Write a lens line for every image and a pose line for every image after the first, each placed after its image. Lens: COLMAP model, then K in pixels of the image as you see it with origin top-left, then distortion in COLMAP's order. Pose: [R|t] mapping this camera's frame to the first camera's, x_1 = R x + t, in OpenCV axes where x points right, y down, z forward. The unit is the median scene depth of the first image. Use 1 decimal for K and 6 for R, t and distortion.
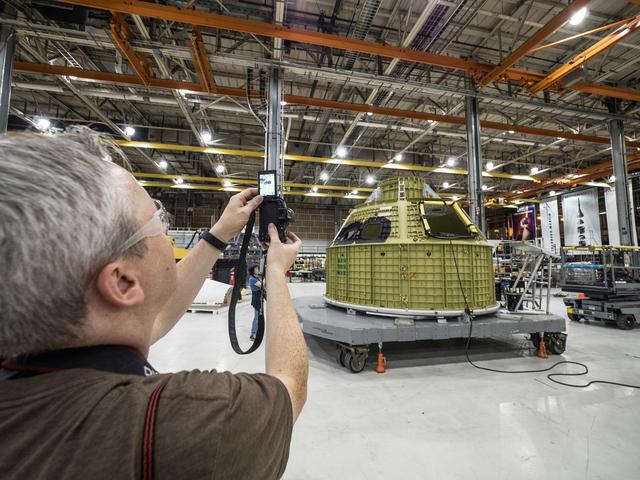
lens RADIAL K [[262.4, 0, 323.1], [0, 262.4, 236.8], [0, 0, 1]] dist [-0.019789, 0.000180]
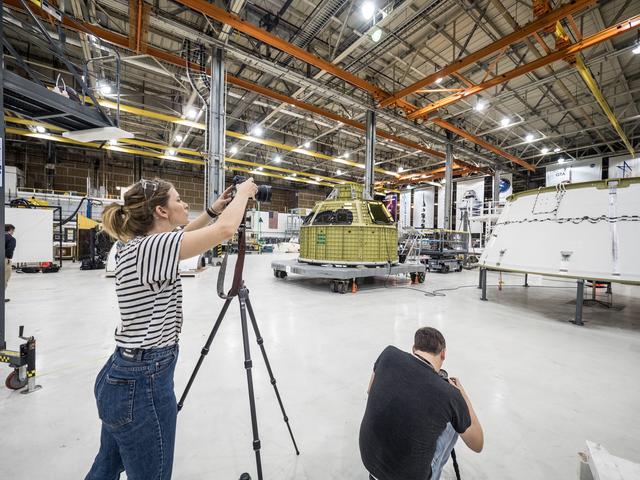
lens RADIAL K [[262.4, 0, 323.1], [0, 262.4, 236.8], [0, 0, 1]] dist [-0.019789, 0.000180]
pose [[0.906931, 0.014224, 0.421039, -0.142013], [-0.055055, 0.994860, 0.084981, -0.008174], [-0.417666, -0.100252, 0.903053, -0.107760]]
